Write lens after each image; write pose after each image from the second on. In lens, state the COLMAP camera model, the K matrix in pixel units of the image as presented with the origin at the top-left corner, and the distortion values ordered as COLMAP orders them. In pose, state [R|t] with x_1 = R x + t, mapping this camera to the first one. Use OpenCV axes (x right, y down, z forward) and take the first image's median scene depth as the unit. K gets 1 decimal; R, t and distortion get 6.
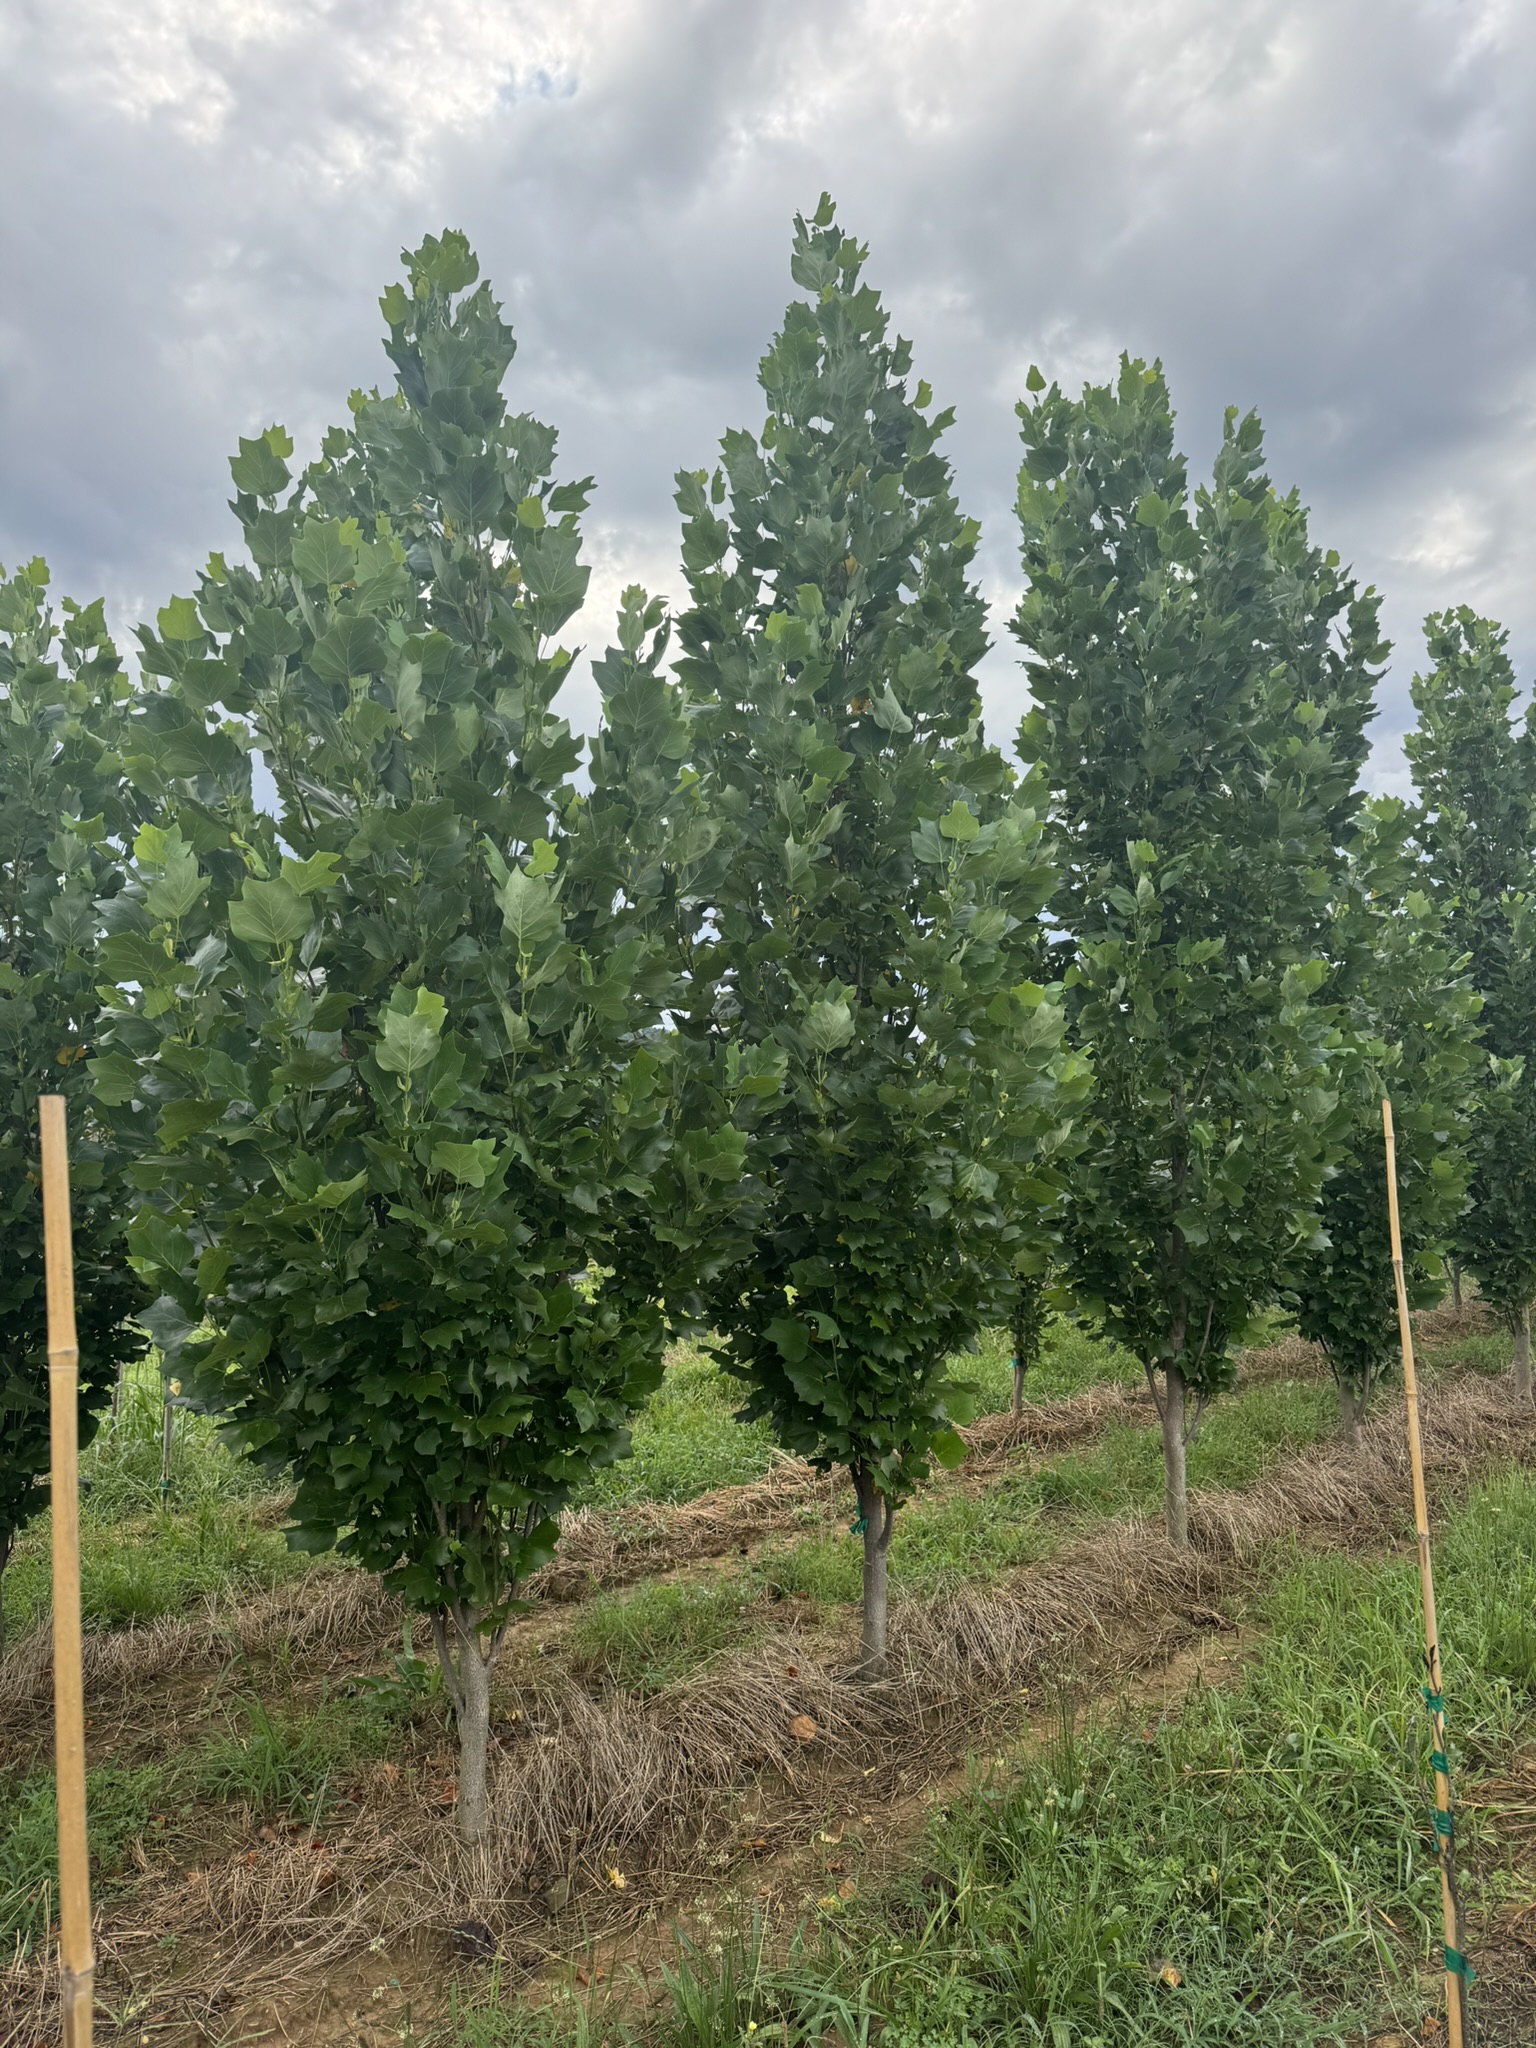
lens RADIAL K [[1420.0, 0, 772.9], [0, 1420.0, 1035.0], [0, 0, 1]] dist [0.021152, -0.030100]
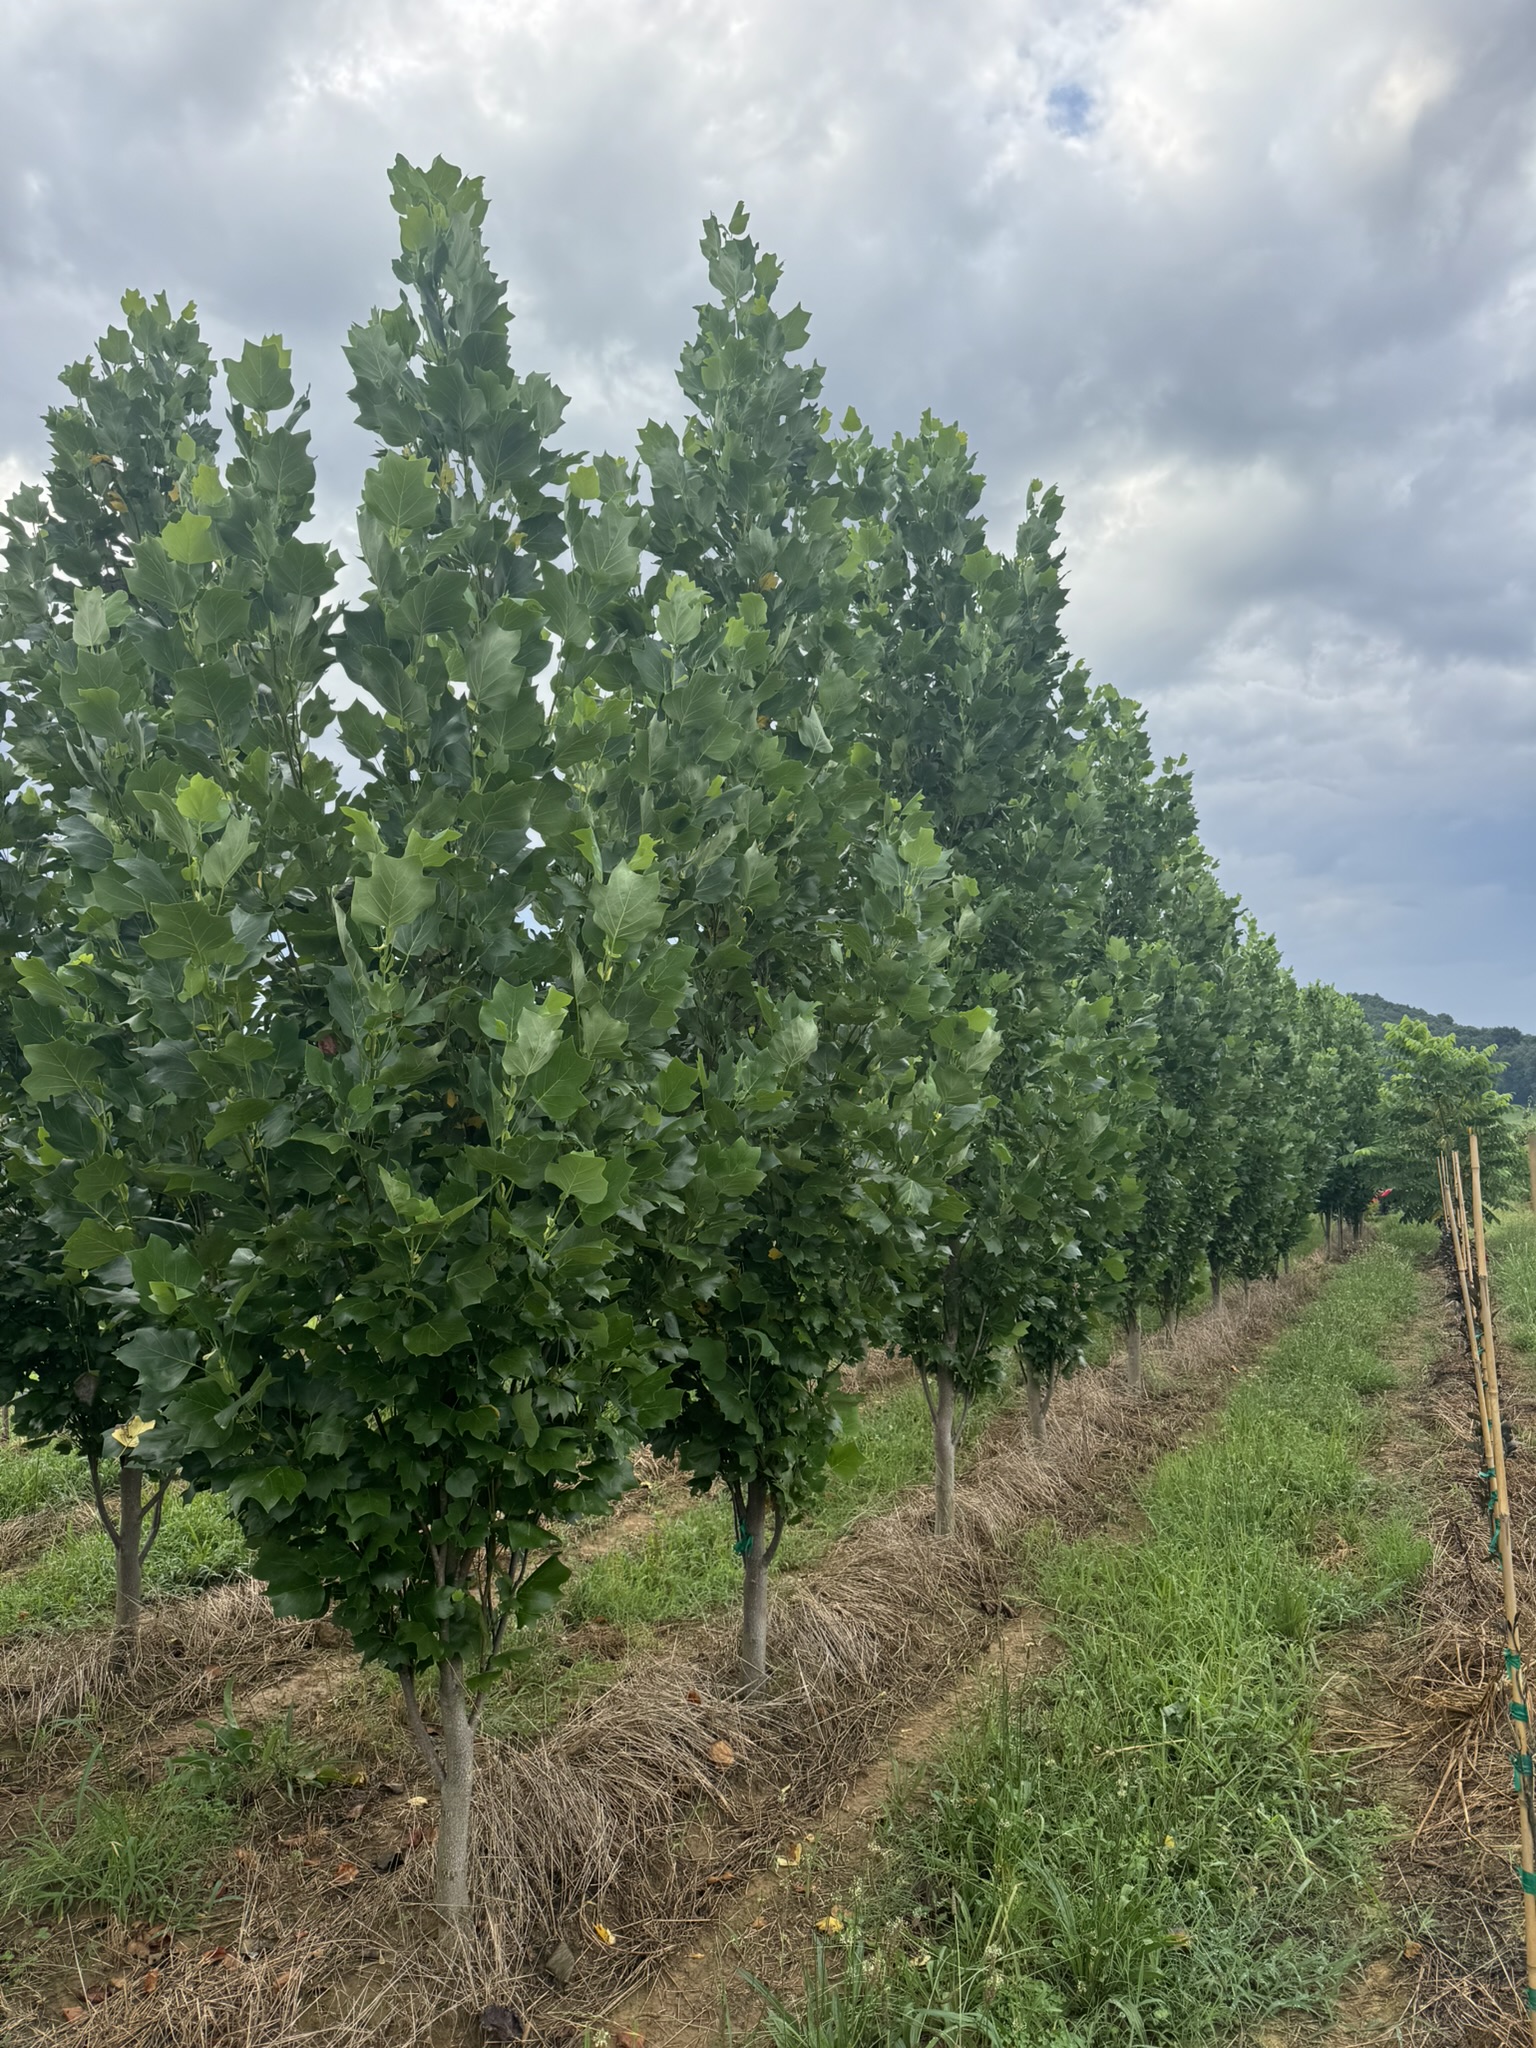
lens RADIAL K [[1420.0, 0, 782.3], [0, 1420.0, 1030.0], [0, 0, 1]] dist [0.021152, -0.030100]
pose [[0.944077, 0.047553, 0.326278, -0.235485], [-0.045068, 0.998869, -0.015177, 0.001206], [-0.326630, -0.000377, 0.945152, 0.048921]]
